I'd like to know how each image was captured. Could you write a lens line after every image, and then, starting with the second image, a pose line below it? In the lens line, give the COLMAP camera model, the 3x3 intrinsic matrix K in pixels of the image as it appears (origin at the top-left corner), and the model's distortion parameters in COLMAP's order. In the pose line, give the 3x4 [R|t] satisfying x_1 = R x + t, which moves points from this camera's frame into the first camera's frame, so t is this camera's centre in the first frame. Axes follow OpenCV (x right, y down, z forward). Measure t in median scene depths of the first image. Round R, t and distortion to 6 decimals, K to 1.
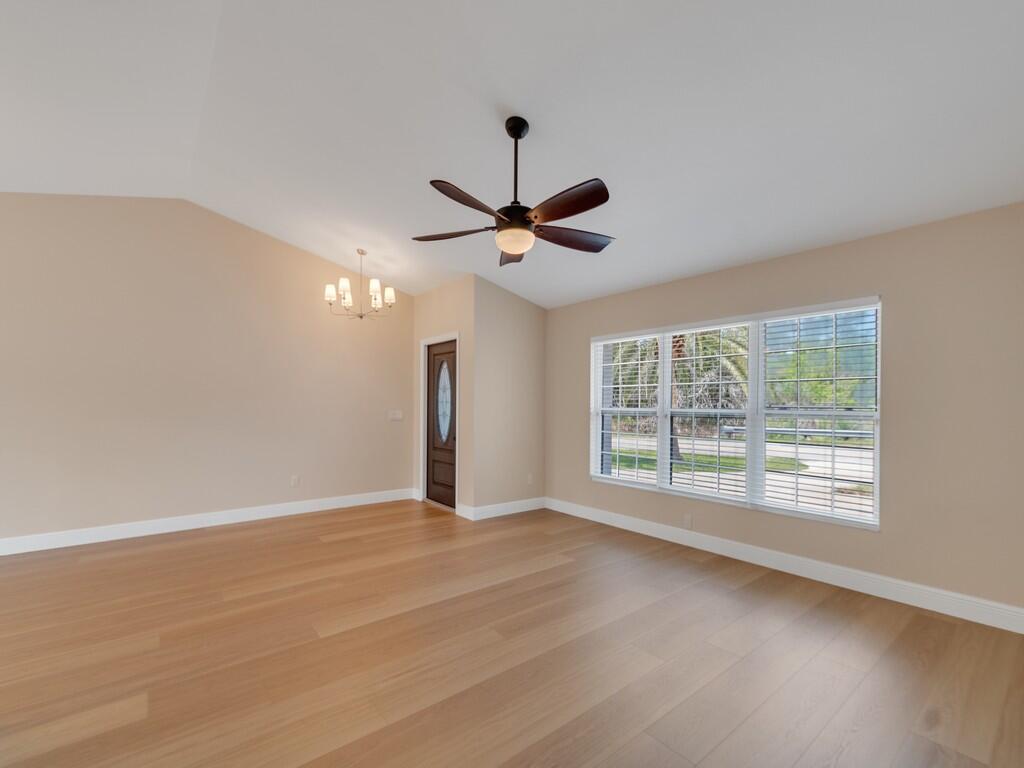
lens RADIAL K [[454.5, 0, 499.9], [0, 454.5, 405.3], [0, 0, 1]] dist [0.006237, -0.000764]
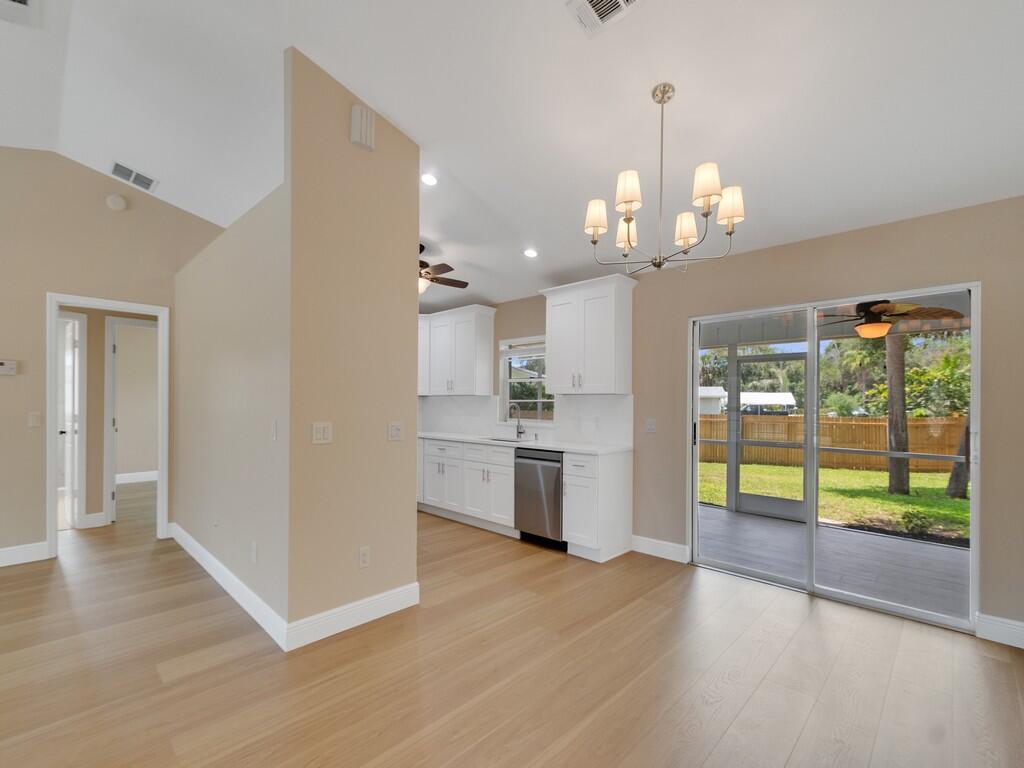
lens RADIAL K [[454.5, 0, 499.9], [0, 454.5, 405.3], [0, 0, 1]] dist [0.006237, -0.000764]
pose [[-0.989715, -0.011143, -0.142616, -0.866143], [-0.013542, 0.999782, 0.015863, -0.009493], [0.142409, 0.017631, -0.989651, 1.339641]]
